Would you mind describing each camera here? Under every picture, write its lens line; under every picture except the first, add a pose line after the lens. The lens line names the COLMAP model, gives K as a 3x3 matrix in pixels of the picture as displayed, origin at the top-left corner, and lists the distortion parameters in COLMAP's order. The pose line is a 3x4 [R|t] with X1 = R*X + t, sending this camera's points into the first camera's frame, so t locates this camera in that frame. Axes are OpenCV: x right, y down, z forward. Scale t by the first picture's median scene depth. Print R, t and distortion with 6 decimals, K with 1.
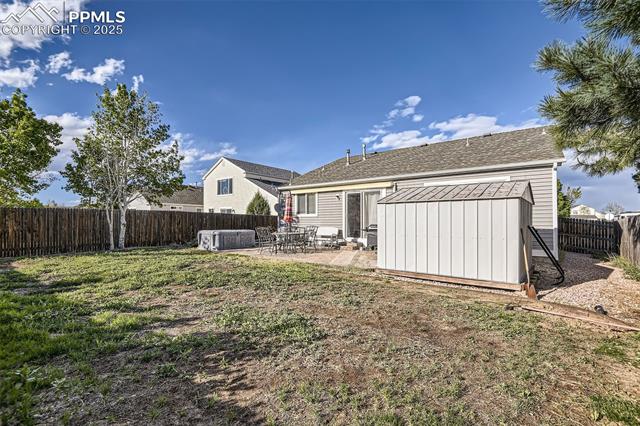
lens RADIAL K [[293.8, 0, 323.9], [0, 293.8, 224.1], [0, 0, 1]] dist [-0.013965, -0.001638]
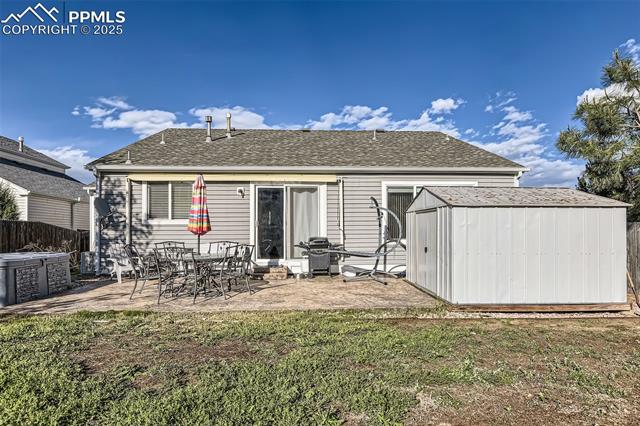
lens RADIAL K [[378.4, 0, 310.9], [0, 378.4, 233.4], [0, 0, 1]] dist [-0.007570, -0.001874]
pose [[0.762886, 0.000169, 0.646532, -0.345090], [0.007120, 0.999937, -0.008664, -0.000825], [-0.646493, 0.011213, 0.762837, 0.326303]]
